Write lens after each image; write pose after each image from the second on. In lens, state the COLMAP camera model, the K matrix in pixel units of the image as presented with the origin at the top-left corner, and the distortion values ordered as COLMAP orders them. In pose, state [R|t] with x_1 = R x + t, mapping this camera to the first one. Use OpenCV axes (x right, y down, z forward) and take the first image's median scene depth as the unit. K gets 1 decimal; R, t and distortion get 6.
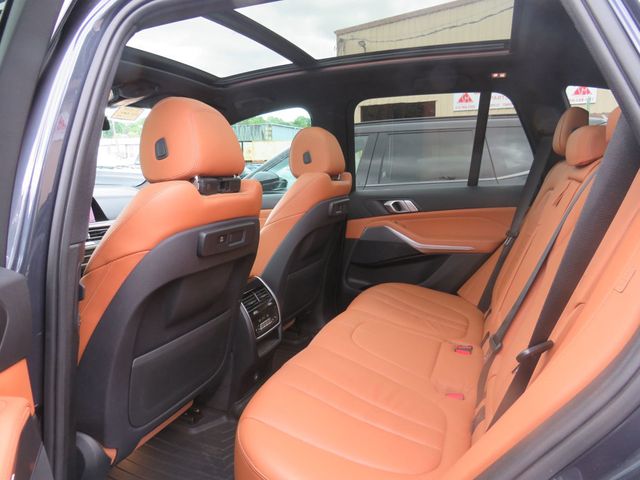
lens RADIAL K [[444.9, 0, 319.7], [0, 444.9, 236.7], [0, 0, 1]] dist [-0.036935, 0.003609]
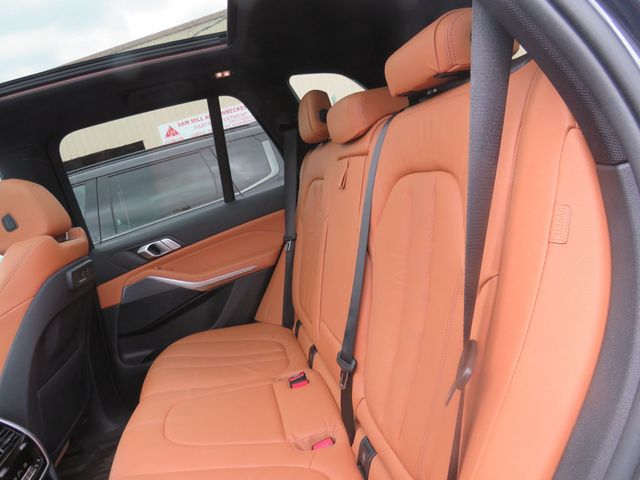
lens RADIAL K [[444.9, 0, 319.7], [0, 444.9, 236.7], [0, 0, 1]] dist [-0.036935, 0.003609]
pose [[0.798818, -0.297259, 0.522998, -0.003711], [0.333999, 0.942231, 0.025396, -0.009755], [-0.500334, 0.154394, 0.851955, 0.150316]]
